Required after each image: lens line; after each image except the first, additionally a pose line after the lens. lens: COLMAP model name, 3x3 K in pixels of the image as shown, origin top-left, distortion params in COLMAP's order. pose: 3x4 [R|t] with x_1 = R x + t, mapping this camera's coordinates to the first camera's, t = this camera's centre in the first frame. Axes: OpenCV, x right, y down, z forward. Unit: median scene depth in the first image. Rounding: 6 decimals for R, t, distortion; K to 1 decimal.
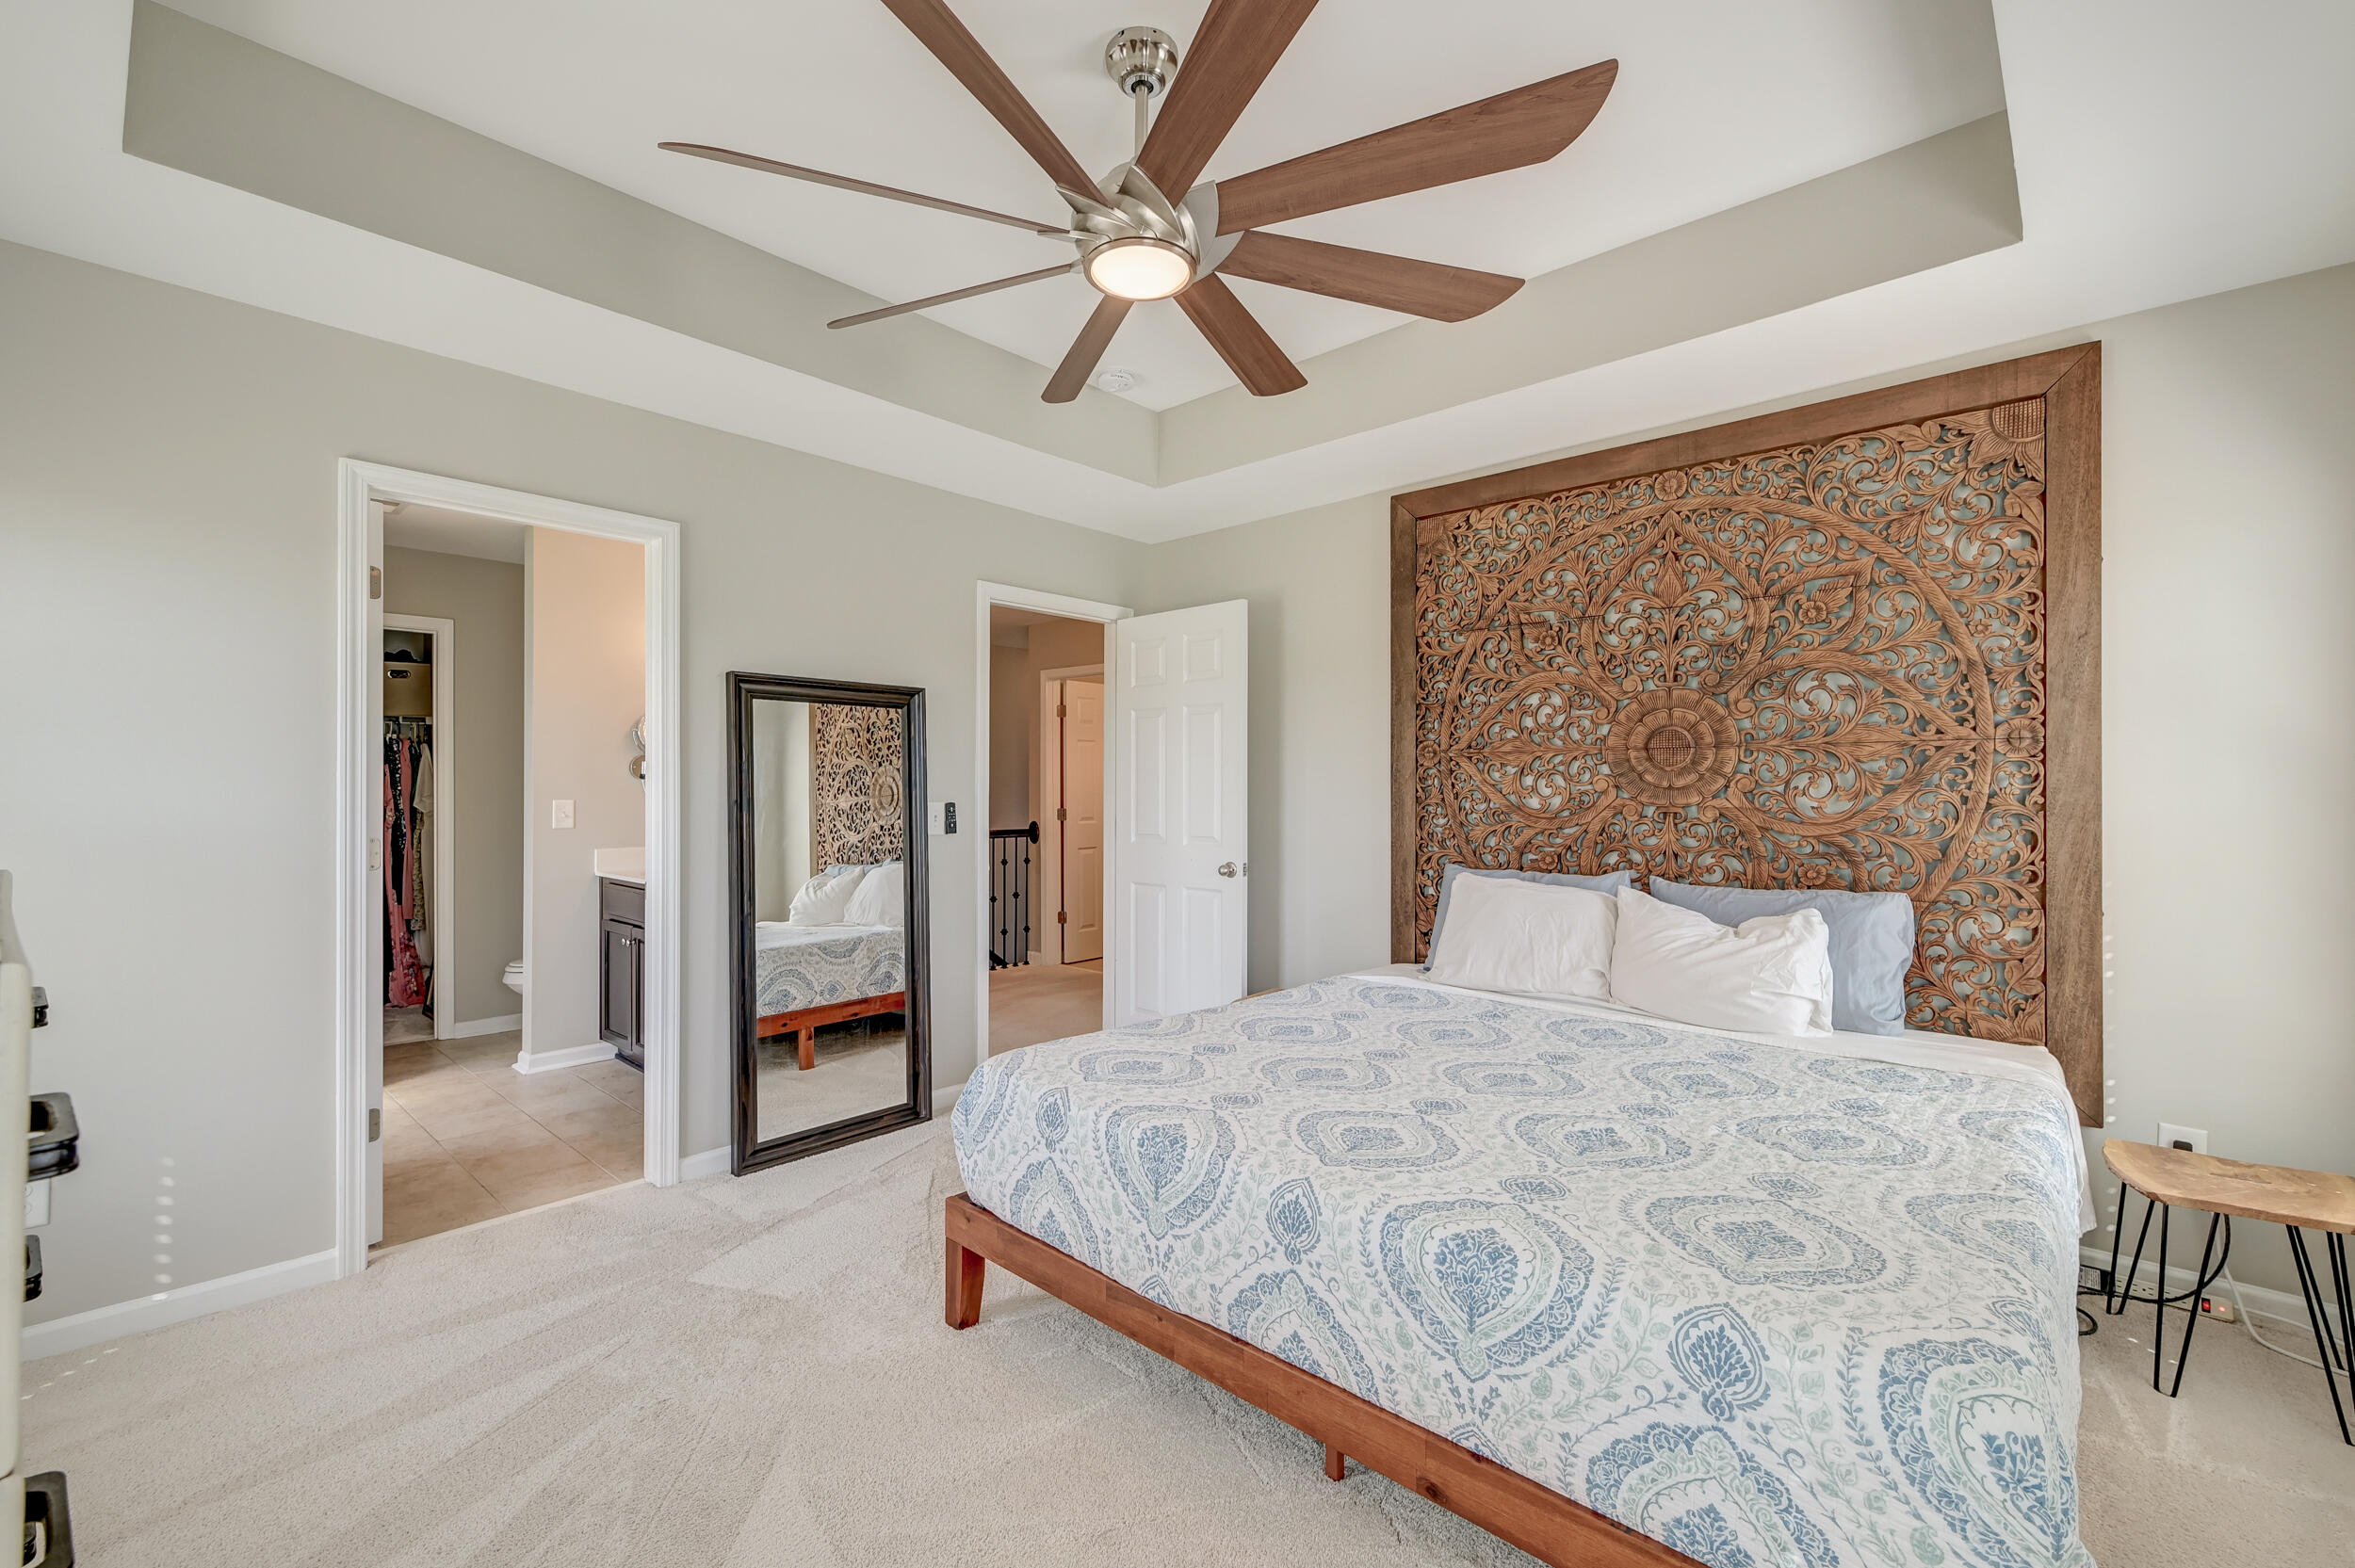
lens RADIAL K [[996.0, 0, 1174.1], [0, 996.0, 785.4], [0, 0, 1]] dist [0.009173, -0.001215]
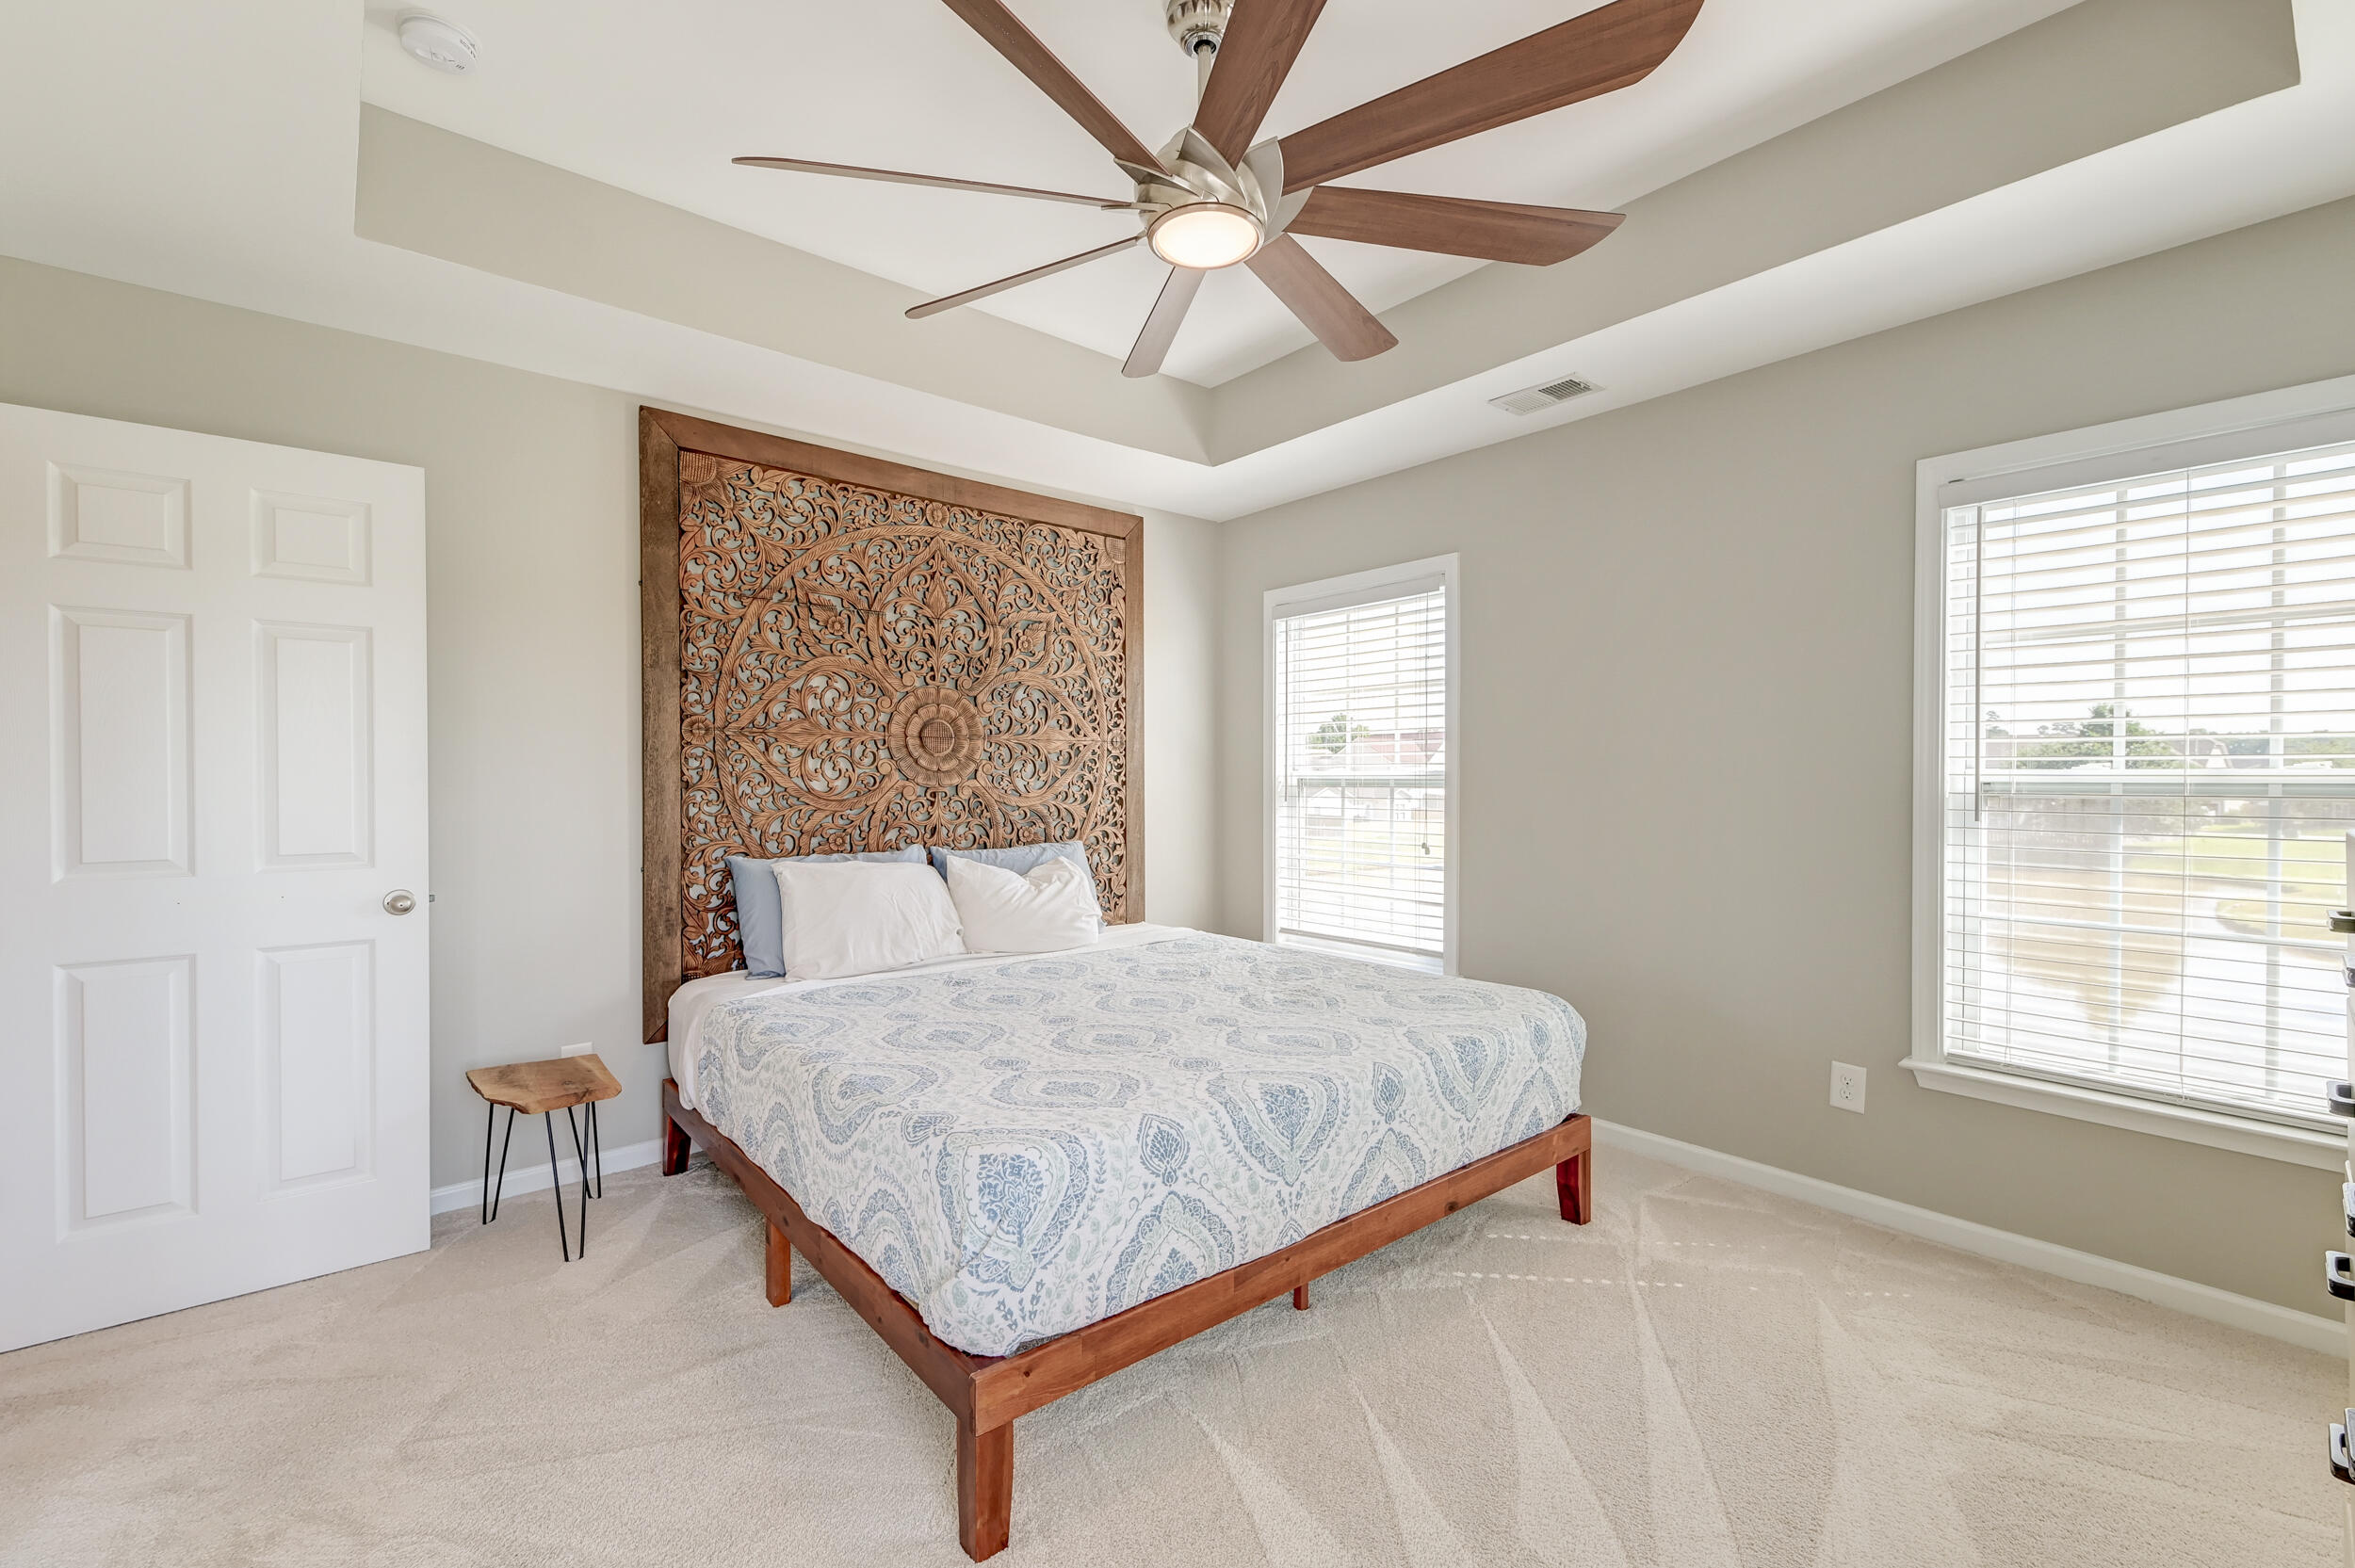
lens RADIAL K [[996.0, 0, 1174.1], [0, 996.0, 785.4], [0, 0, 1]] dist [0.009173, -0.001215]
pose [[0.123860, -0.012123, 0.992226, -0.648637], [-0.004283, 0.999910, 0.012752, 0.003097], [-0.992290, -0.005829, 0.123797, 0.584418]]
